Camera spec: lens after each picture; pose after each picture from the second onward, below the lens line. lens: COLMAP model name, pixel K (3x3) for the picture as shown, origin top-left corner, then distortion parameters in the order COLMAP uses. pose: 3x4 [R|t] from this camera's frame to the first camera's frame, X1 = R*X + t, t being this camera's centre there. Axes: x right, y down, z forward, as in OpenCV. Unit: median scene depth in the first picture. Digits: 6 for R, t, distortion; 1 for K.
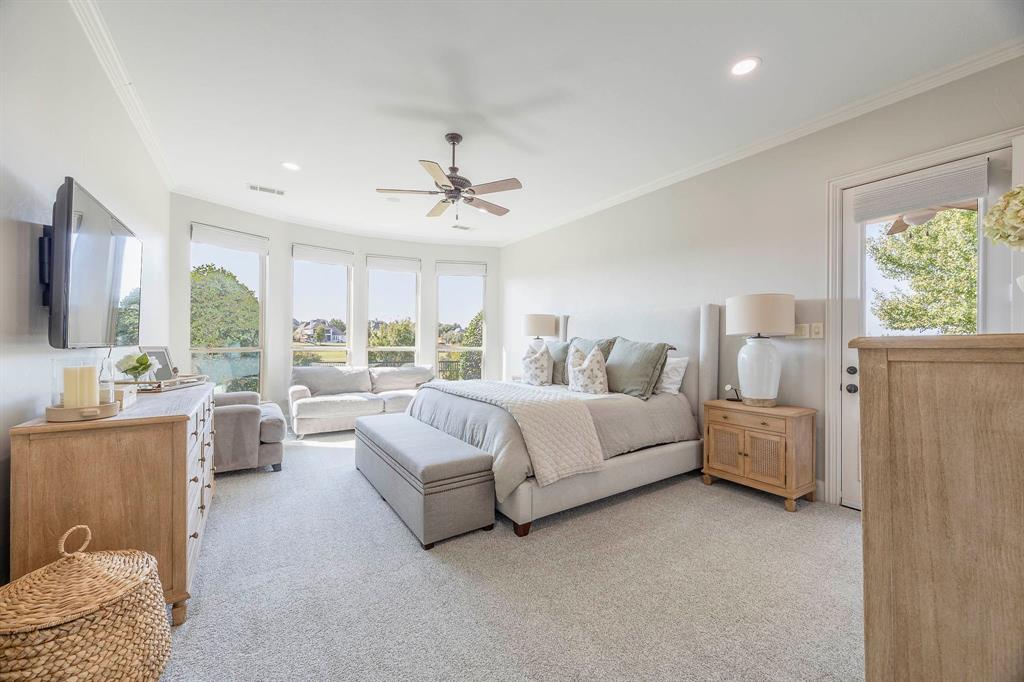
lens RADIAL K [[390.5, 0, 513.2], [0, 390.5, 341.0], [0, 0, 1]] dist [0.000456, -0.000812]
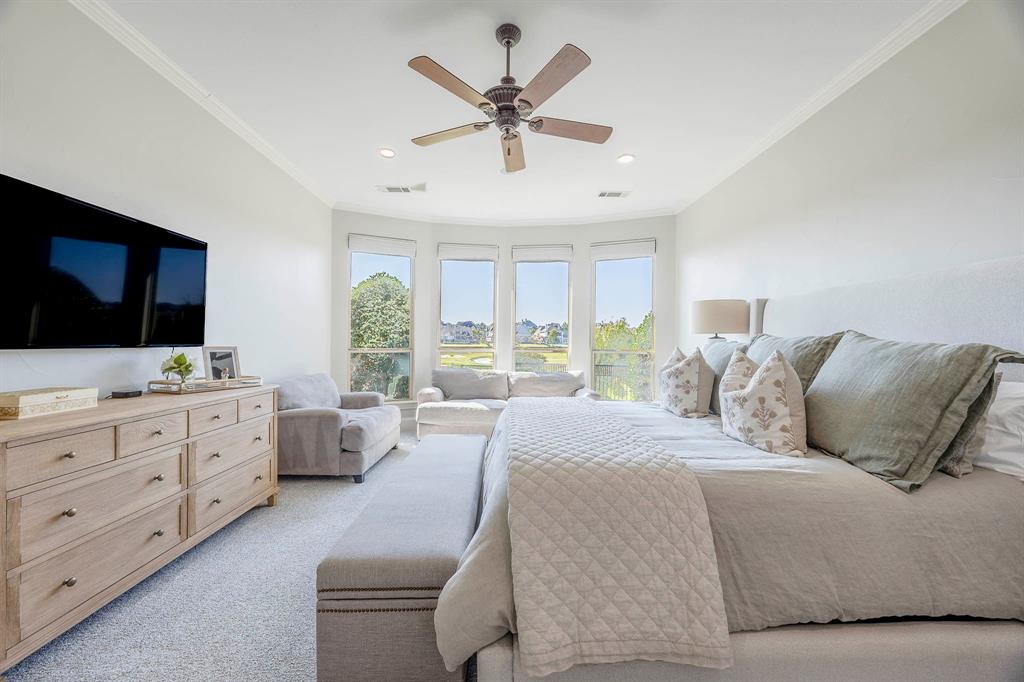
lens RADIAL K [[390.5, 0, 511.0], [0, 390.5, 343.6], [0, 0, 1]] dist [0.000456, -0.000812]
pose [[0.843831, 0.000236, -0.536609, 0.197350], [0.000838, 0.999998, 0.001758, 0.003413], [0.536609, -0.001933, 0.843829, 0.421738]]
